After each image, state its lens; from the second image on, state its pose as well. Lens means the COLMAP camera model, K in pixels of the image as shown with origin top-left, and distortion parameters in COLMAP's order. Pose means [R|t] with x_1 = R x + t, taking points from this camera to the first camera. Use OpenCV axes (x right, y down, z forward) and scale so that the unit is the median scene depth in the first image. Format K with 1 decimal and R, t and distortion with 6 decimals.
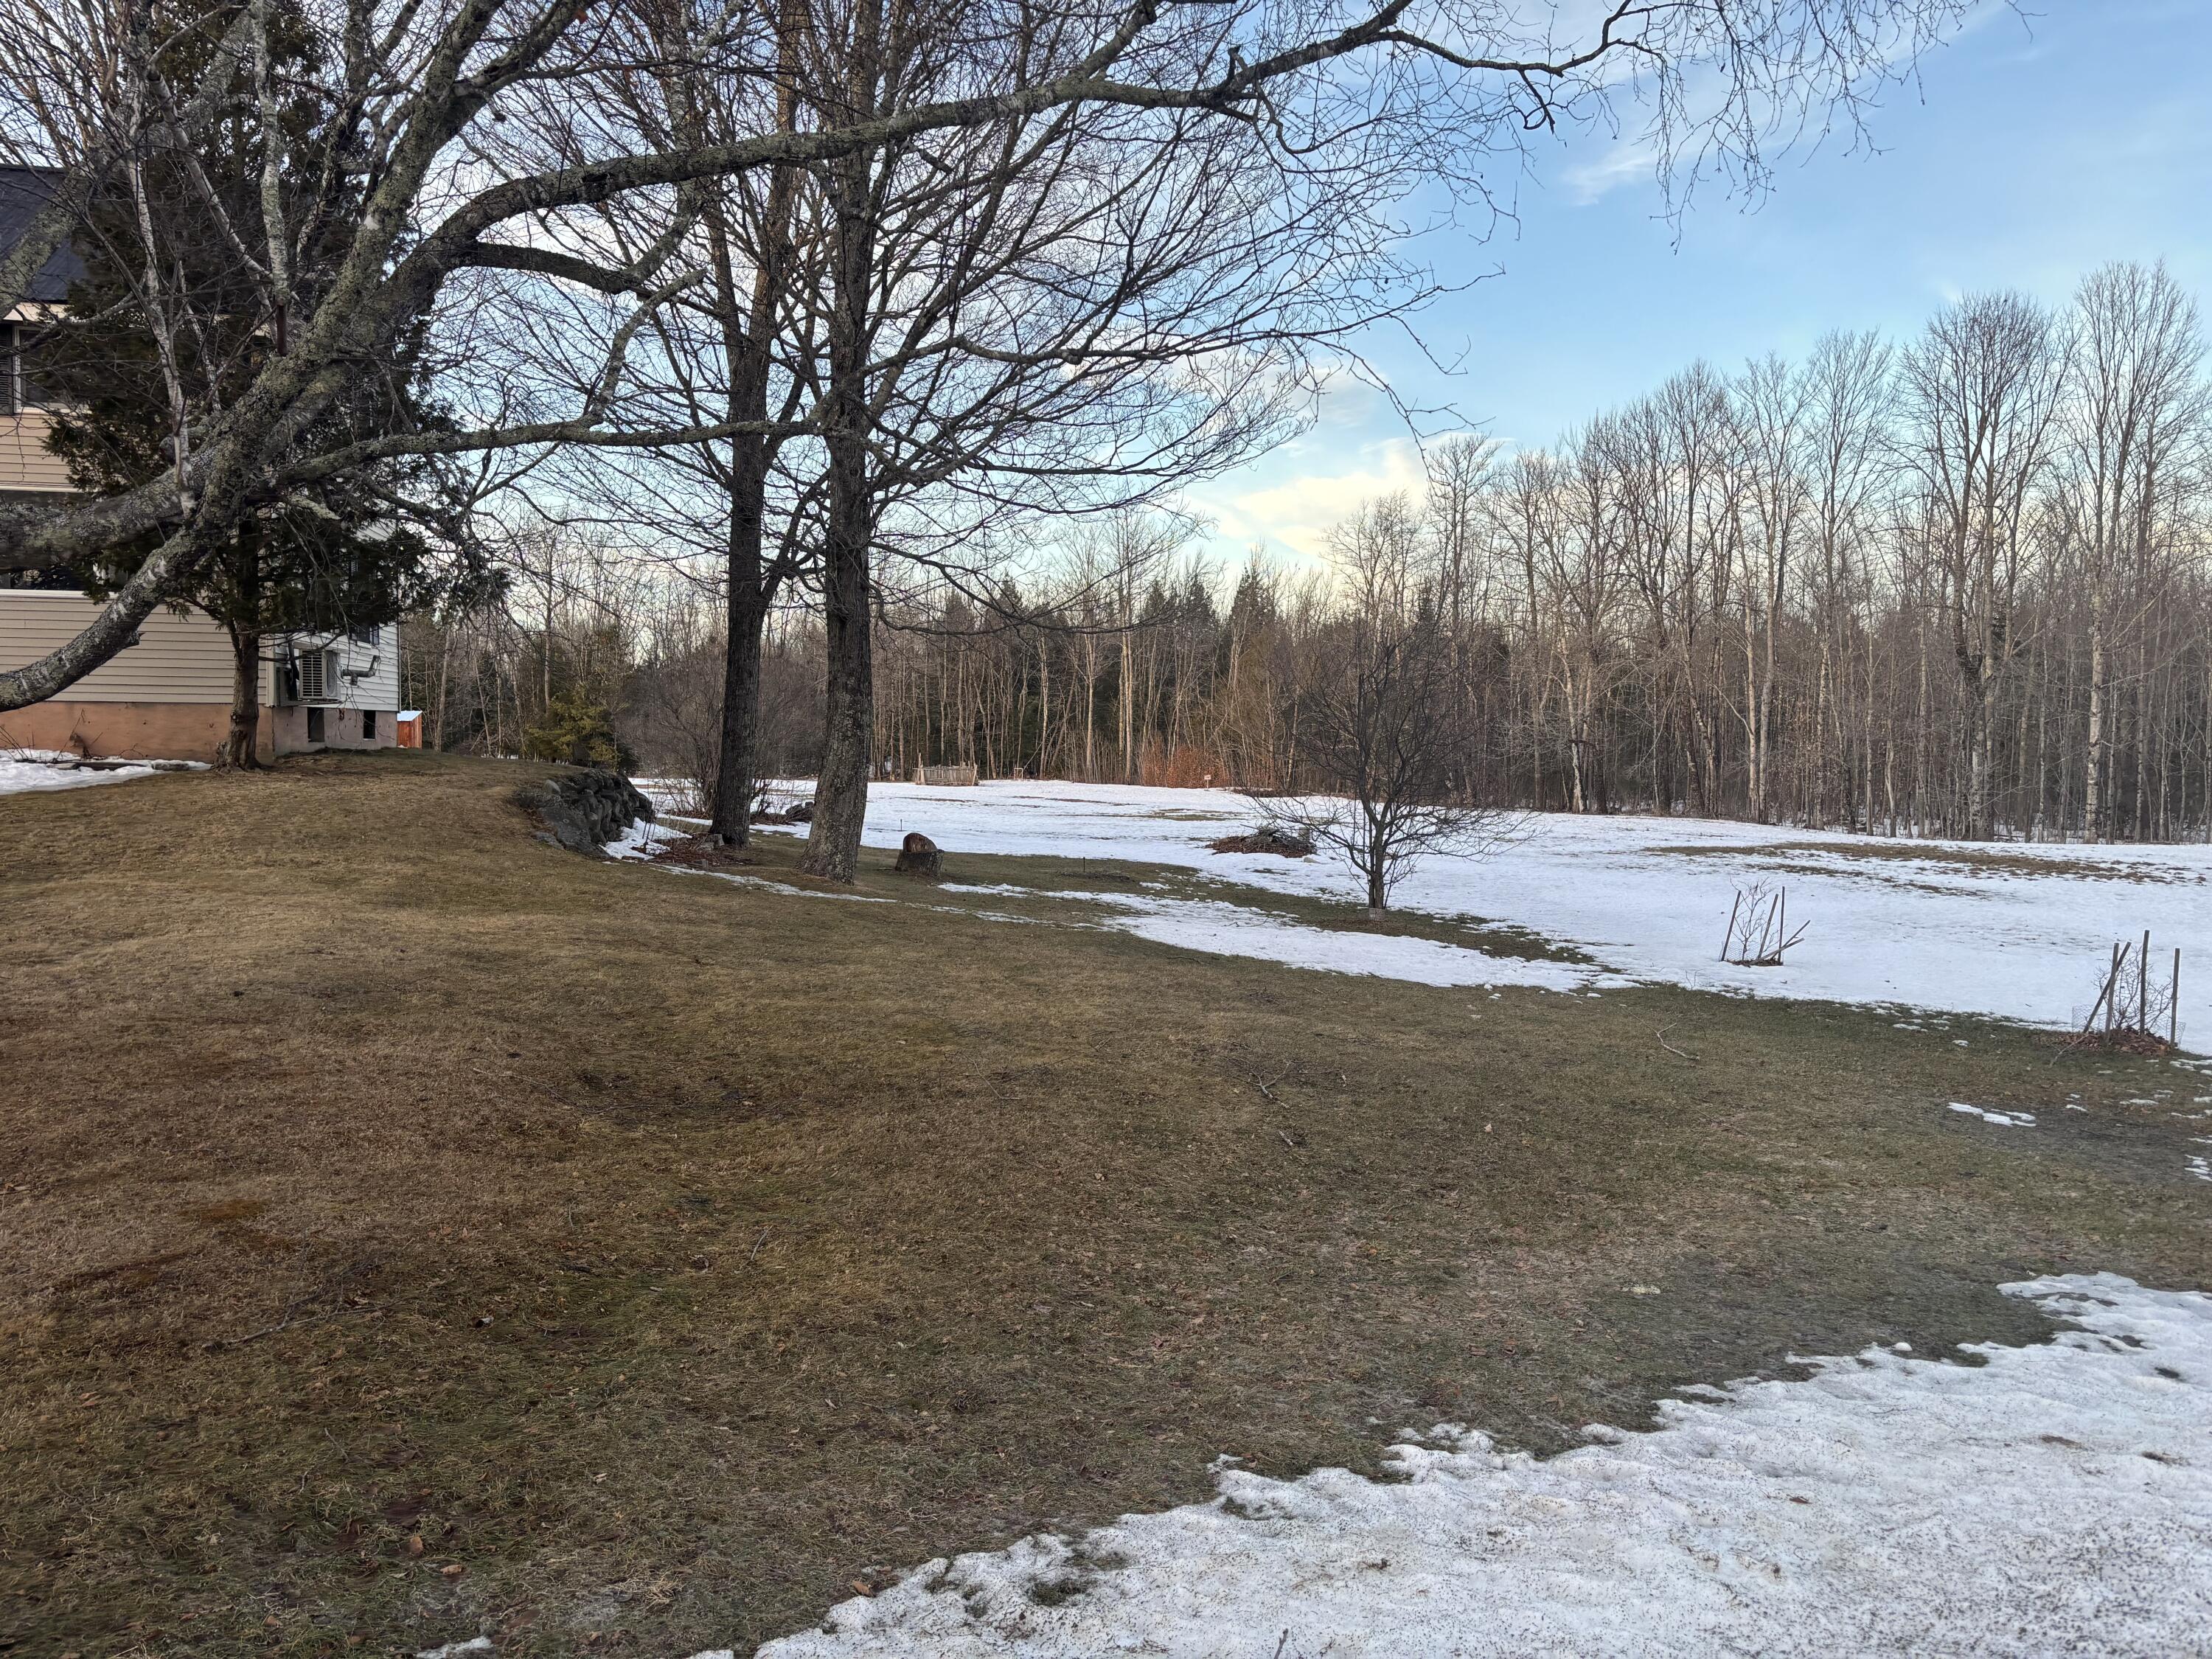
lens RADIAL K [[1669.6, 0, 1105.9], [0, 1669.6, 807.4], [0, 0, 1]] dist [0.076613, -0.053648]
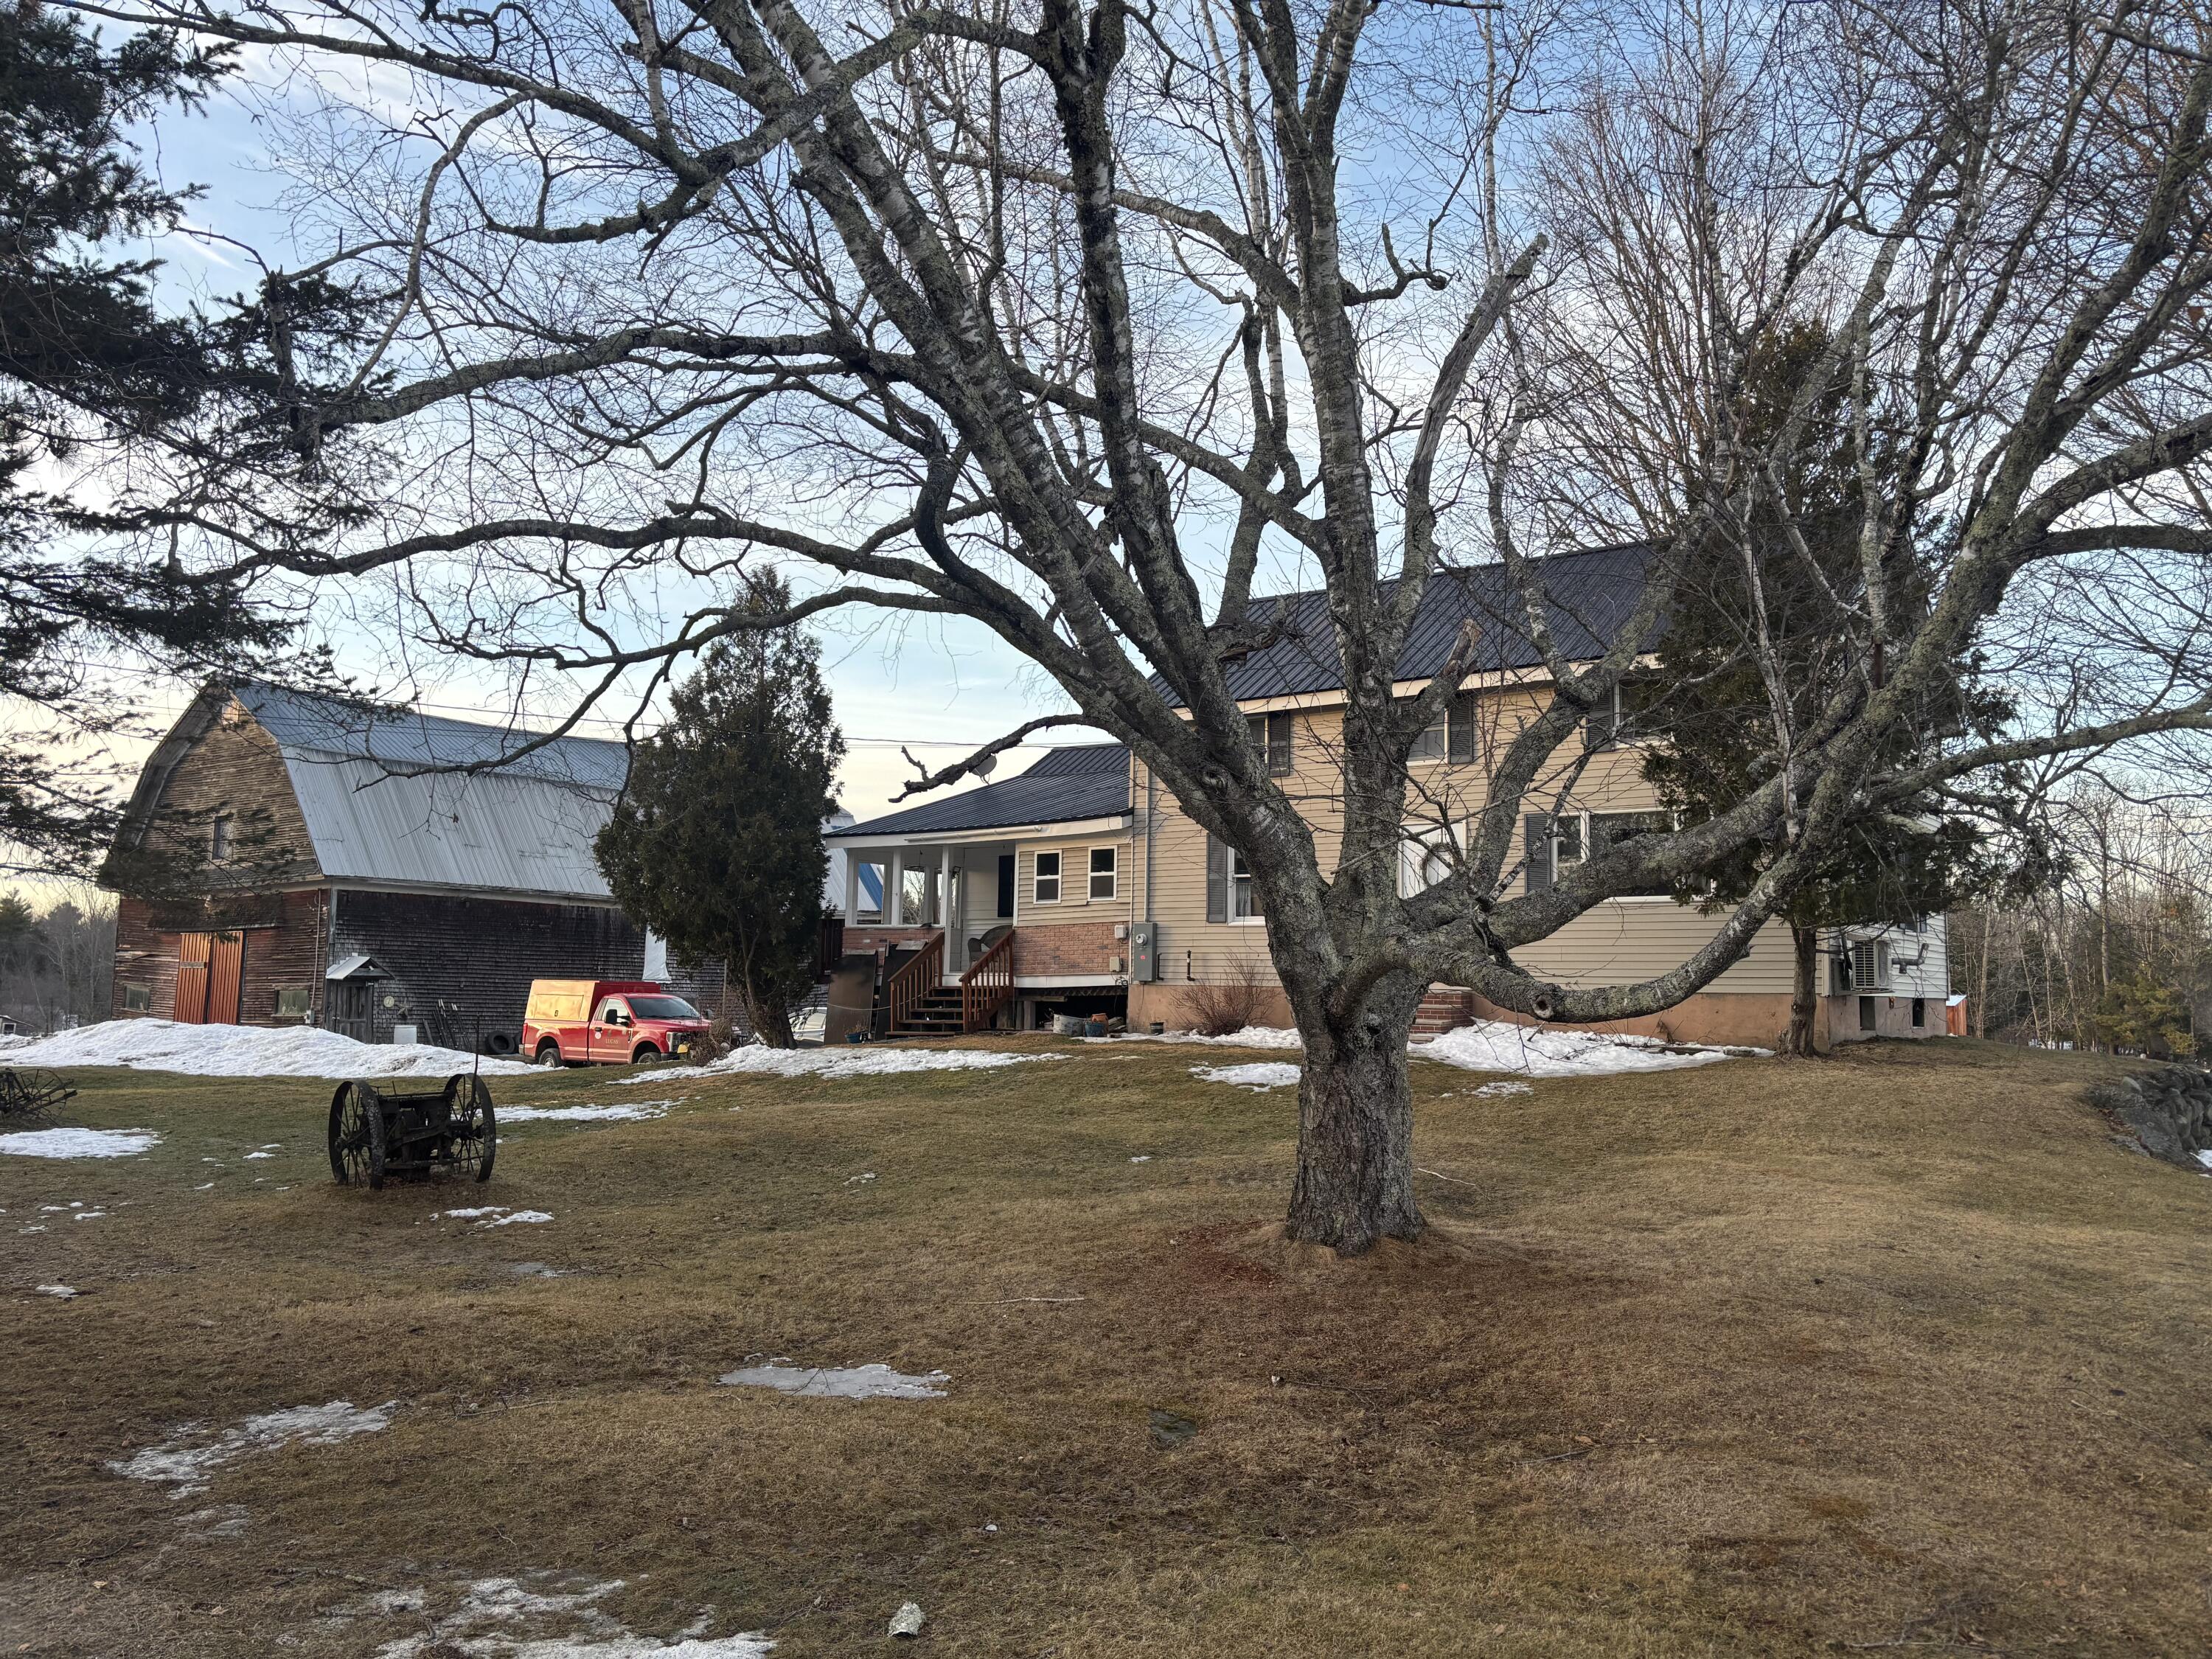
lens RADIAL K [[1671.0, 0, 1153.2], [0, 1671.0, 837.3], [0, 0, 1]] dist [0.107450, -0.106237]
pose [[0.678372, -0.074673, -0.730914, -0.007309], [-0.034359, 0.990509, -0.133083, -0.005630], [0.733914, 0.115393, 0.669368, -0.019318]]
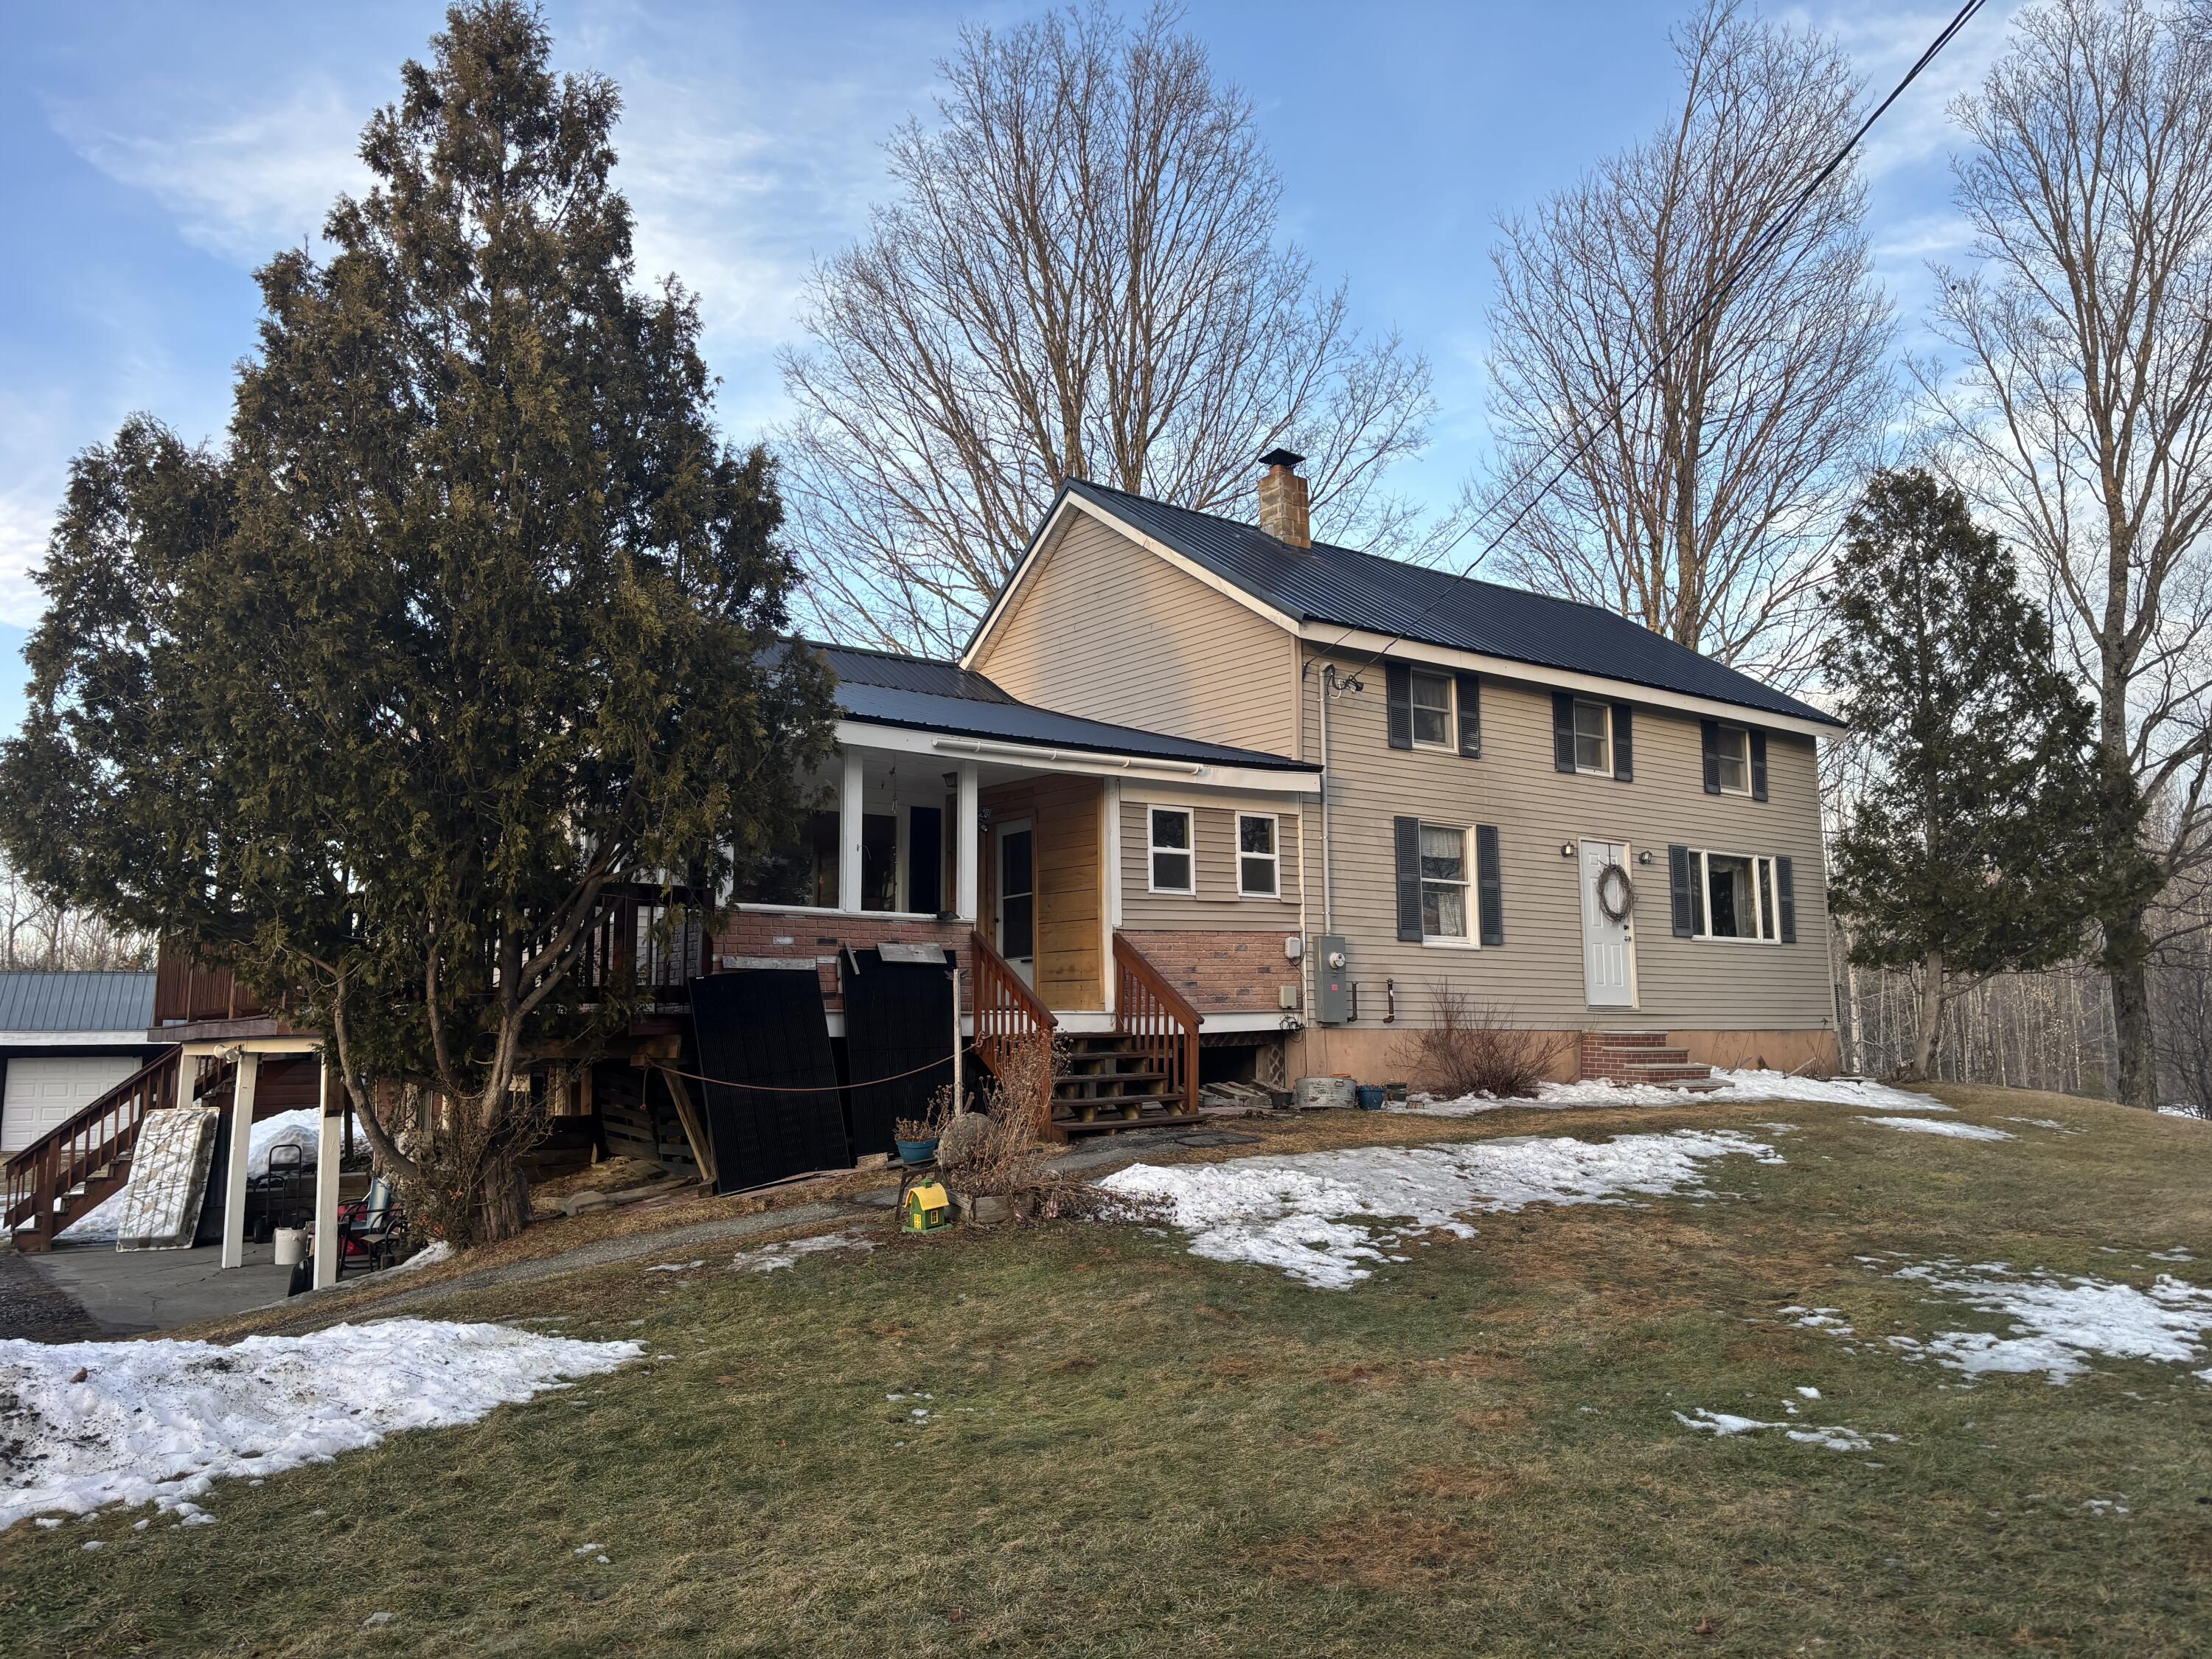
lens RADIAL K [[1672.0, 0, 1106.0], [0, 1672.0, 829.5], [0, 0, 1]] dist [0.068678, -0.070269]
pose [[0.896421, 0.032135, 0.442037, -2.492630], [0.045484, 0.985432, -0.163876, -0.045560], [-0.440863, 0.167008, 0.881900, 0.223053]]
